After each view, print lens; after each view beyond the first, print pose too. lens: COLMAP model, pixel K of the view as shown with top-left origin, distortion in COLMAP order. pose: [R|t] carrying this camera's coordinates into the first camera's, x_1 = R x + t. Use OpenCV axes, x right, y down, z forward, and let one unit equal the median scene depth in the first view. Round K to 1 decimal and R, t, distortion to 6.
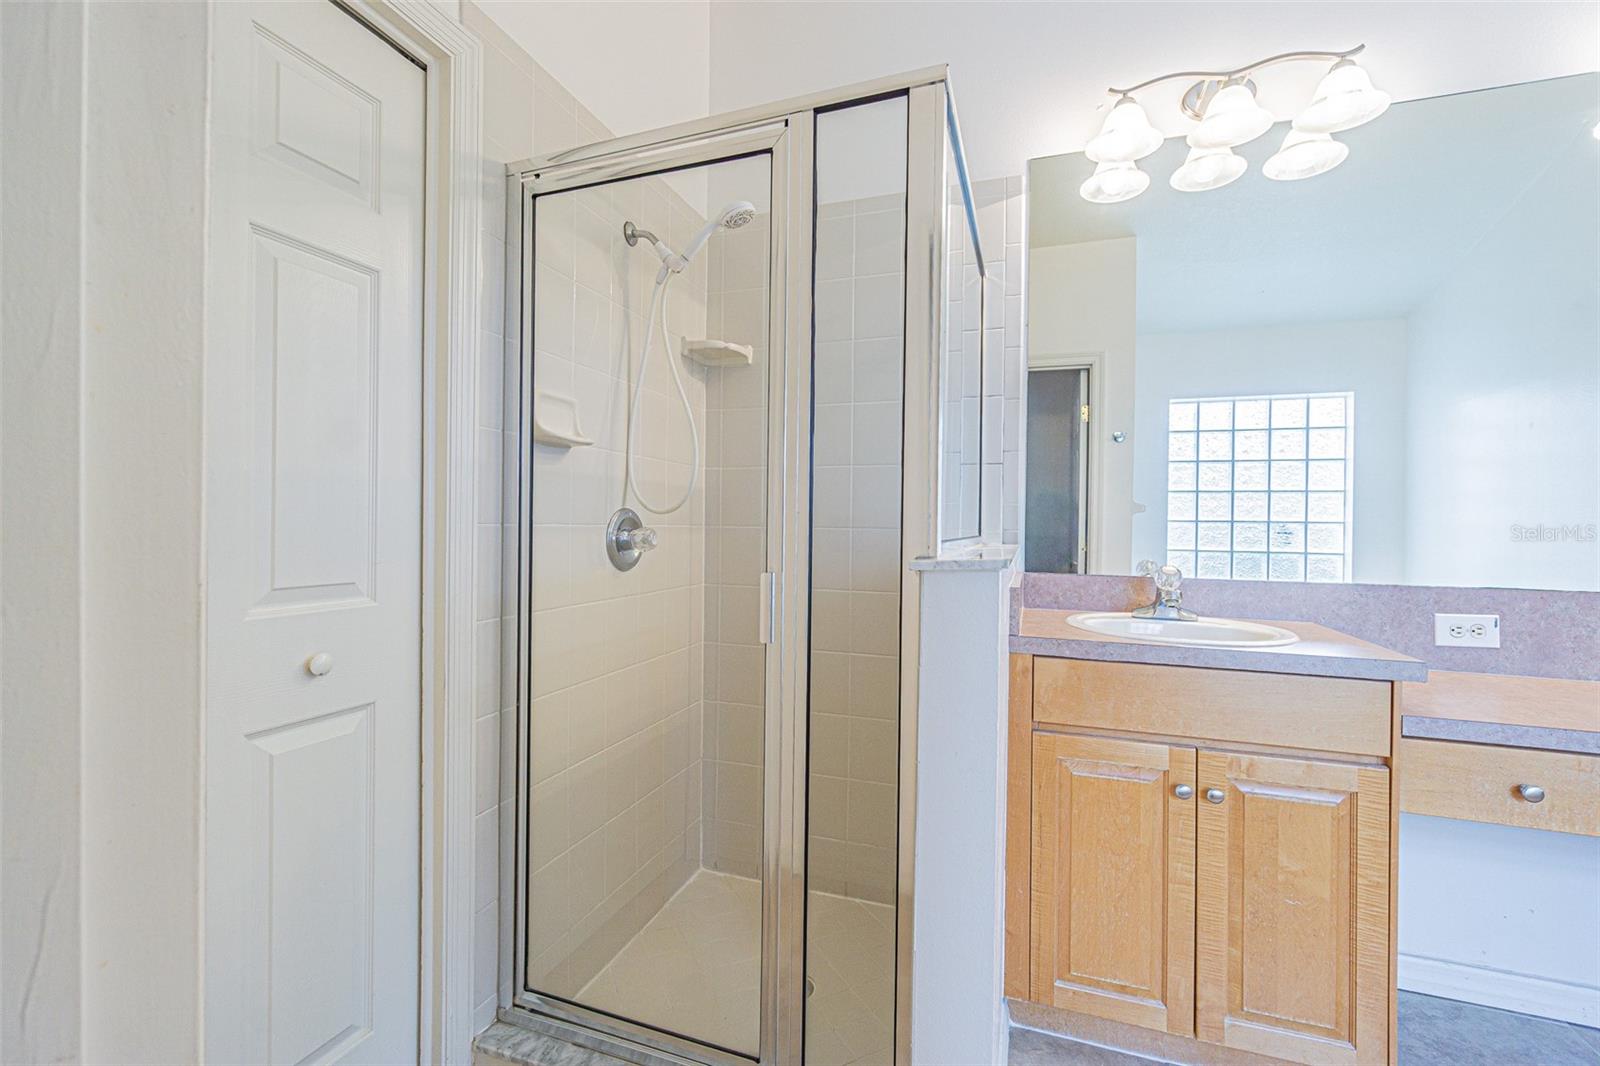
lens RADIAL K [[688.9, 0, 791.8], [0, 688.9, 524.0], [0, 0, 1]] dist [-0.005144, -0.000250]
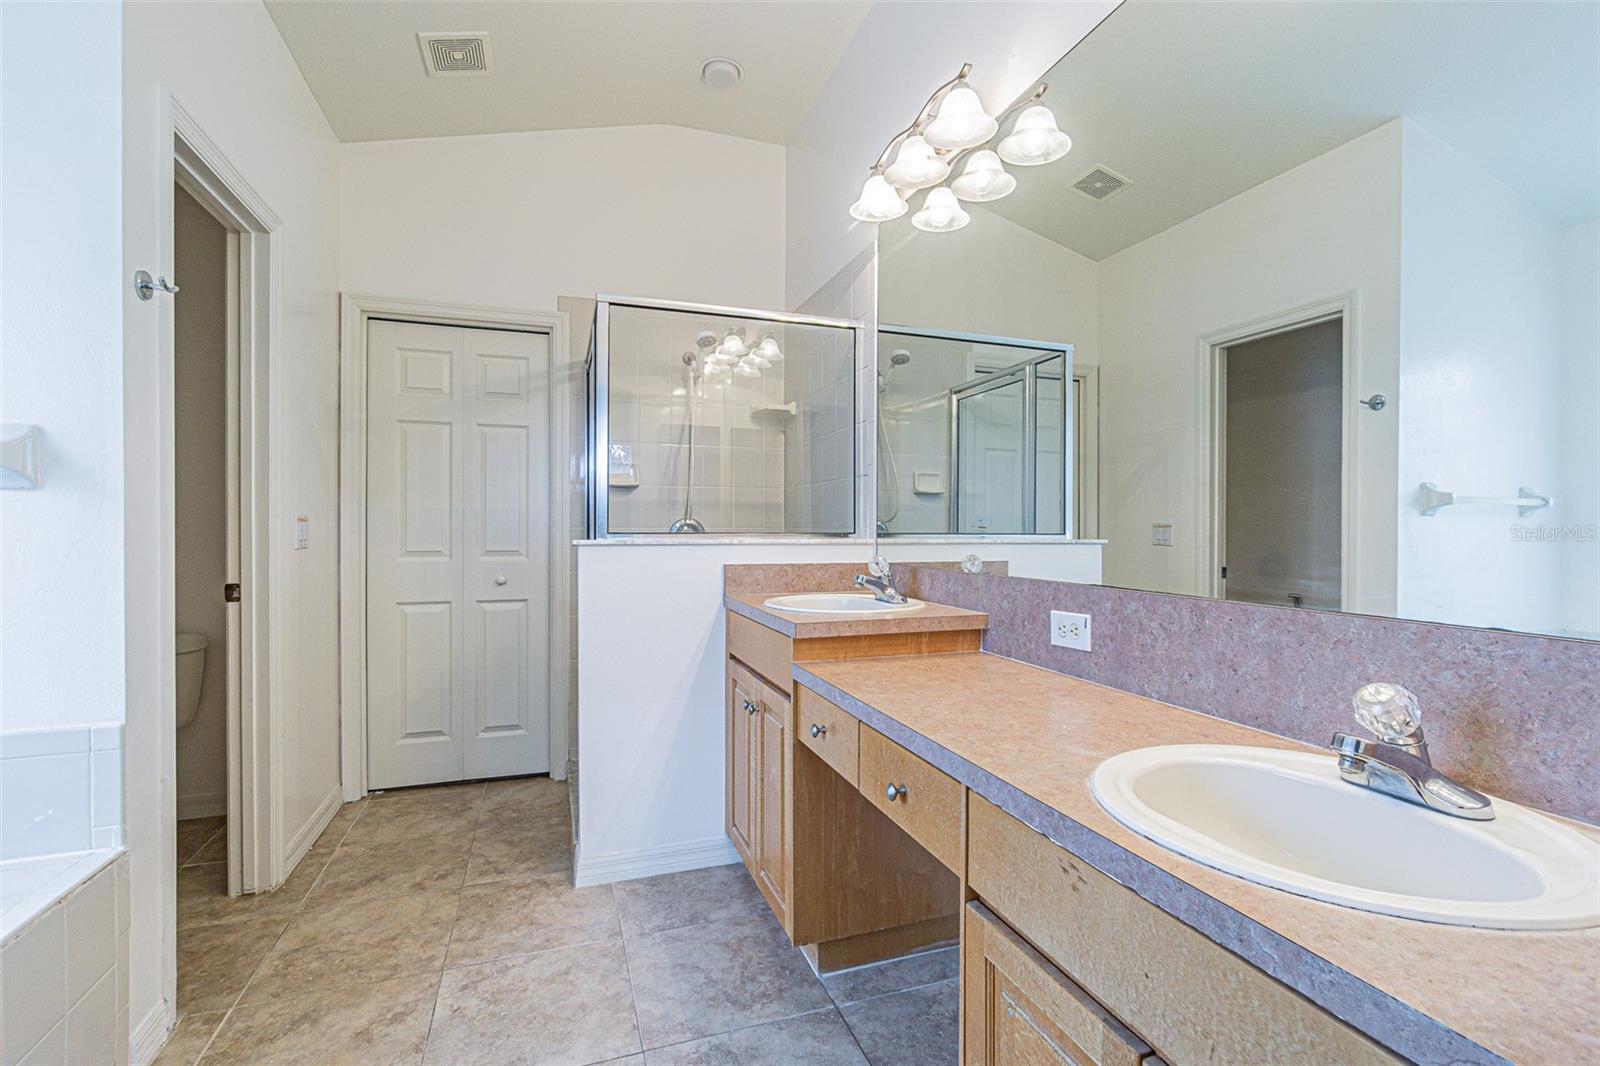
lens RADIAL K [[688.9, 0, 784.4], [0, 688.9, 537.6], [0, 0, 1]] dist [-0.005144, -0.000250]
pose [[0.625652, -0.002827, -0.780097, 1.451652], [0.005567, 0.999984, 0.000841, 0.028390], [0.780082, -0.004869, 0.625658, 0.124030]]
